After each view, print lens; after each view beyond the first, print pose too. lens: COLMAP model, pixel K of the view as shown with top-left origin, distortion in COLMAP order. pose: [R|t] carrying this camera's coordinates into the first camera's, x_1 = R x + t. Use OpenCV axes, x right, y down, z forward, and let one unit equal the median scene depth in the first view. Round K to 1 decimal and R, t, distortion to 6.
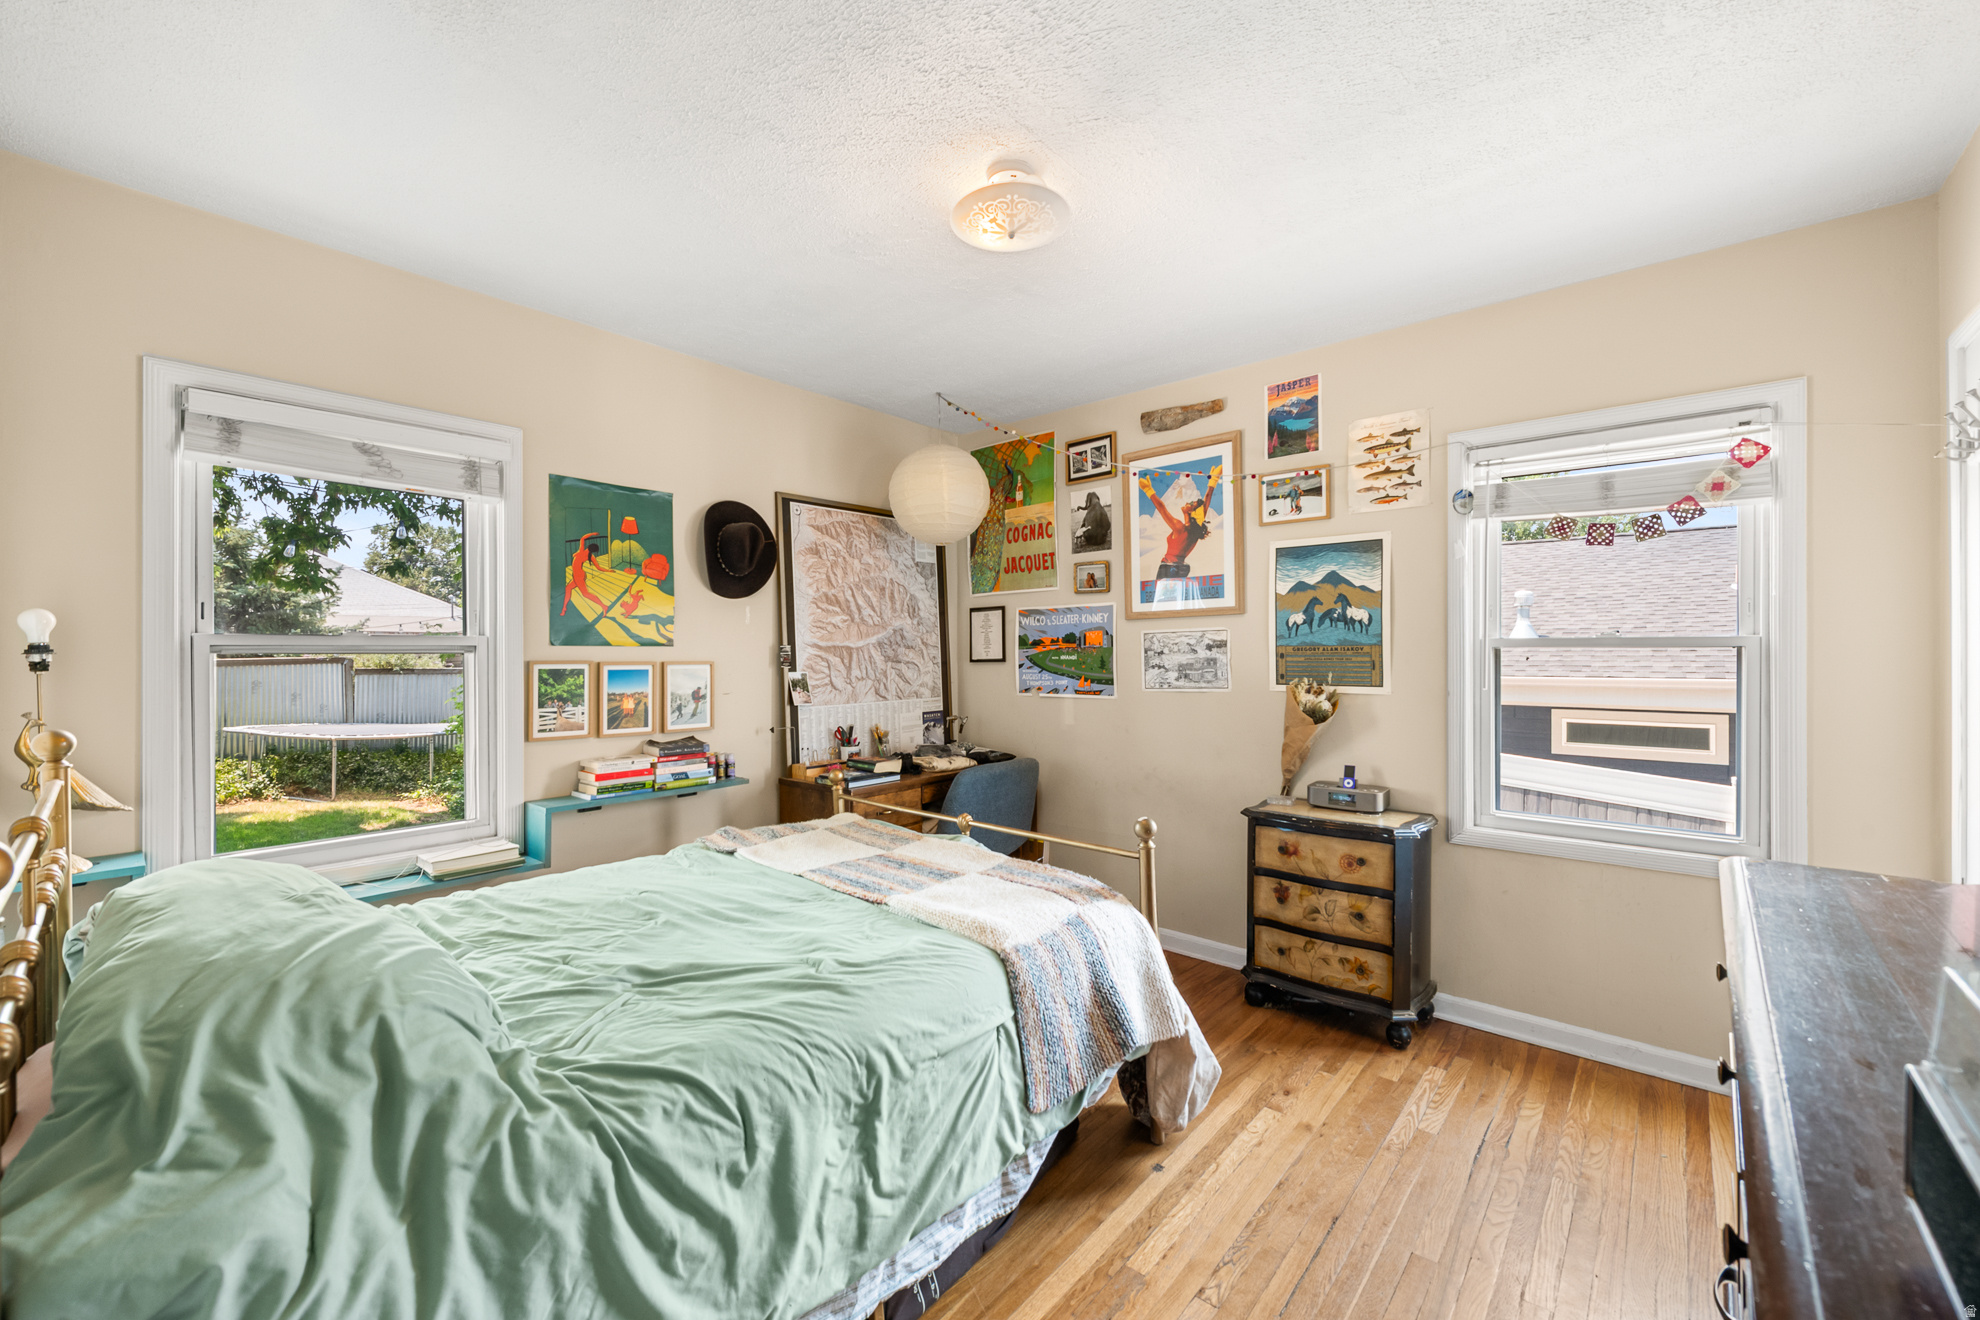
lens RADIAL K [[797.0, 0, 991.2], [0, 797.0, 654.3], [0, 0, 1]] dist [0.003686, -0.000179]
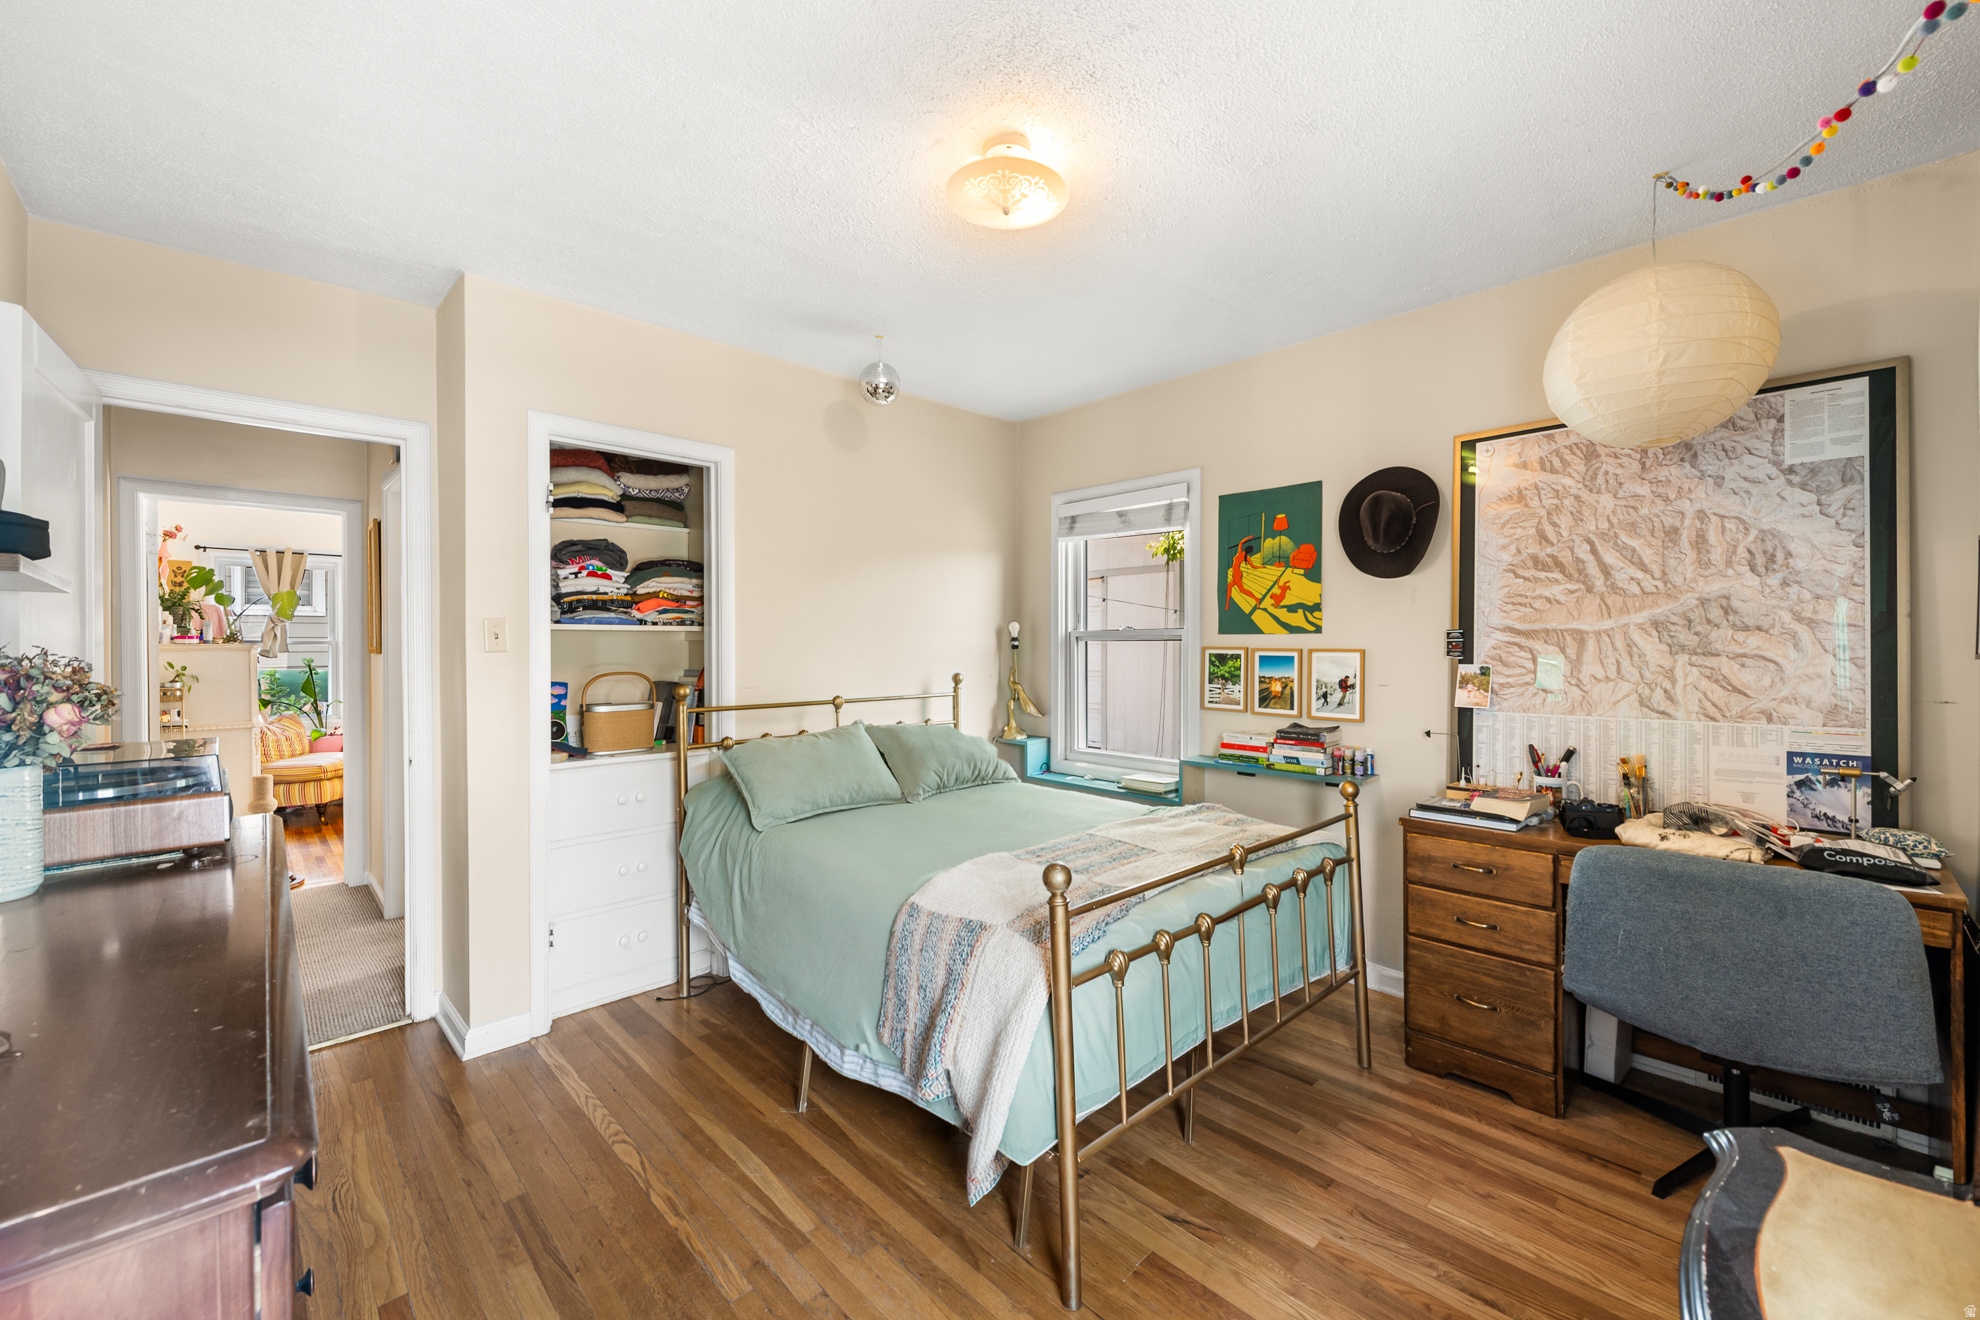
lens RADIAL K [[797.0, 0, 991.1], [0, 797.0, 649.8], [0, 0, 1]] dist [0.003686, -0.000179]
pose [[-0.109474, 0.014141, -0.993889, 0.645654], [0.004031, 0.999897, 0.013782, -0.004873], [0.993981, -0.002498, -0.109520, 0.702430]]
